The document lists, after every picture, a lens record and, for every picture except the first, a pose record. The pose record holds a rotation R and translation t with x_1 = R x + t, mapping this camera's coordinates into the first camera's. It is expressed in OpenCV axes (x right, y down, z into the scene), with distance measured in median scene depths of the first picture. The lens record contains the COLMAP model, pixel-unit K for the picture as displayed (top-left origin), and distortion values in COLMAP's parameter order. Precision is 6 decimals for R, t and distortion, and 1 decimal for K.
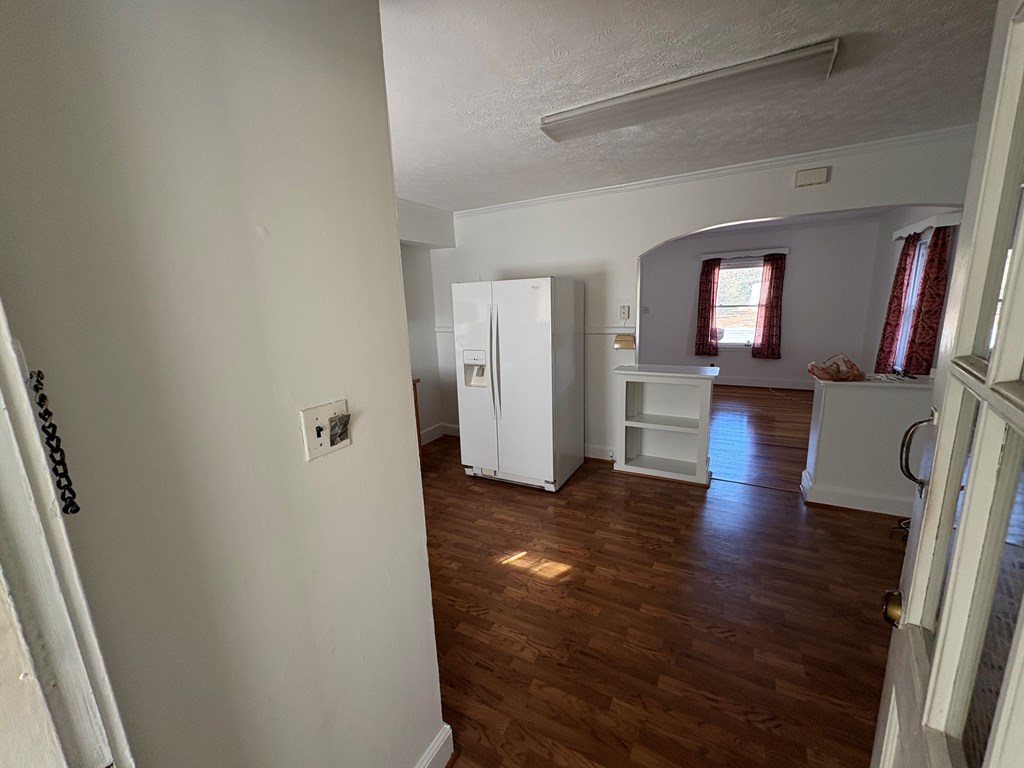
lens RADIAL K [[406.2, 0, 511.1], [0, 406.2, 382.4], [0, 0, 1]] dist [-0.000182, 0.000288]
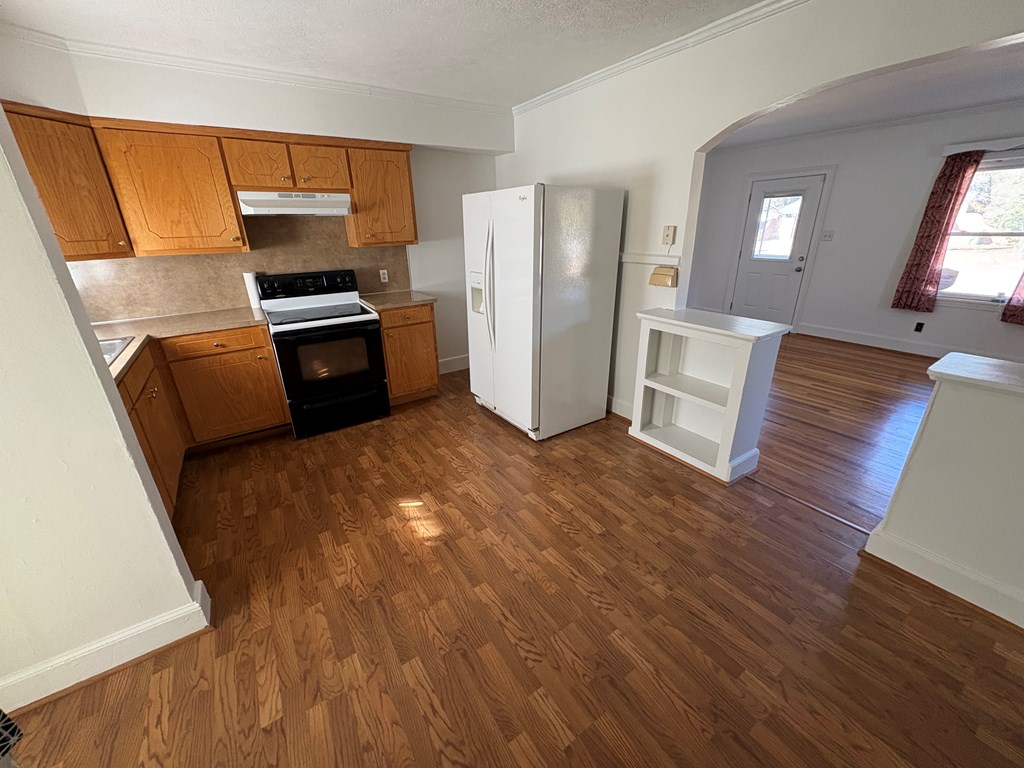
lens RADIAL K [[406.2, 0, 511.1], [0, 406.2, 382.4], [0, 0, 1]] dist [-0.000182, 0.000288]
pose [[0.887489, 0.186205, -0.421535, 0.382869], [-0.106785, 0.972929, 0.204952, -0.032336], [0.448287, -0.136879, 0.883348, 0.183701]]
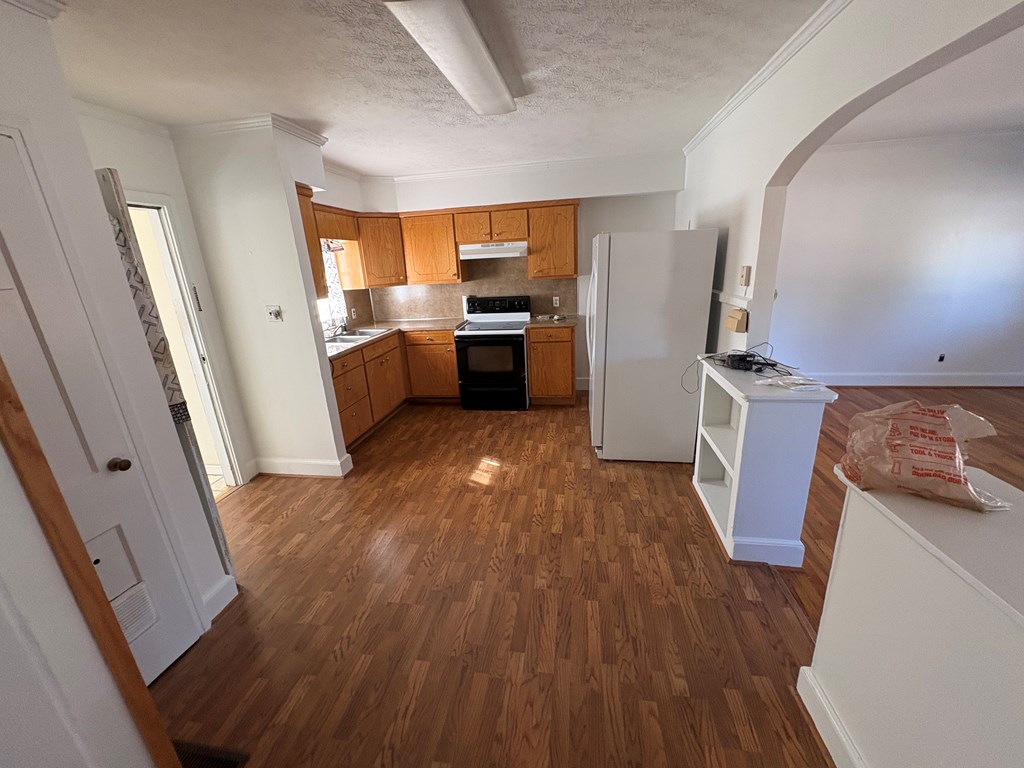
lens RADIAL K [[406.2, 0, 511.1], [0, 406.2, 382.4], [0, 0, 1]] dist [-0.000182, 0.000288]
pose [[0.337764, 0.295500, -0.893642, 0.797055], [-0.151026, 0.954152, 0.258427, -0.118633], [0.929035, 0.047676, 0.366906, 0.401426]]
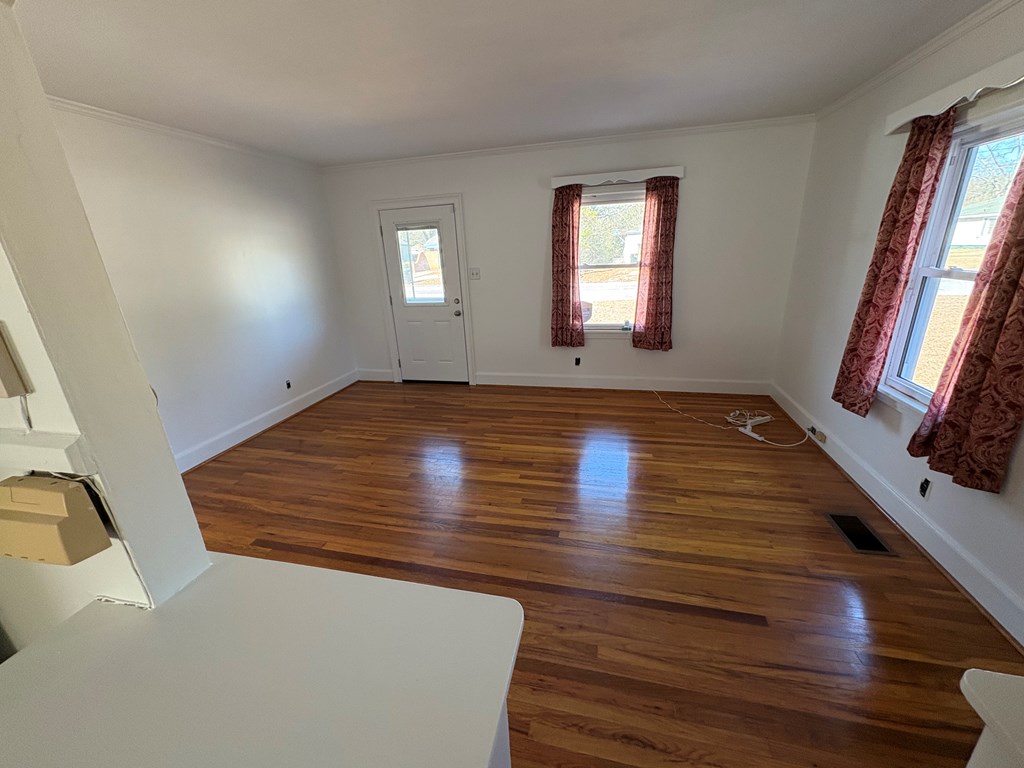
lens RADIAL K [[406.2, 0, 511.1], [0, 406.2, 382.4], [0, 0, 1]] dist [-0.000182, 0.000288]
pose [[0.965061, -0.087249, 0.247071, 0.446054], [0.060195, 0.991537, 0.115024, -0.169615], [-0.255016, -0.096133, 0.962146, 0.777241]]
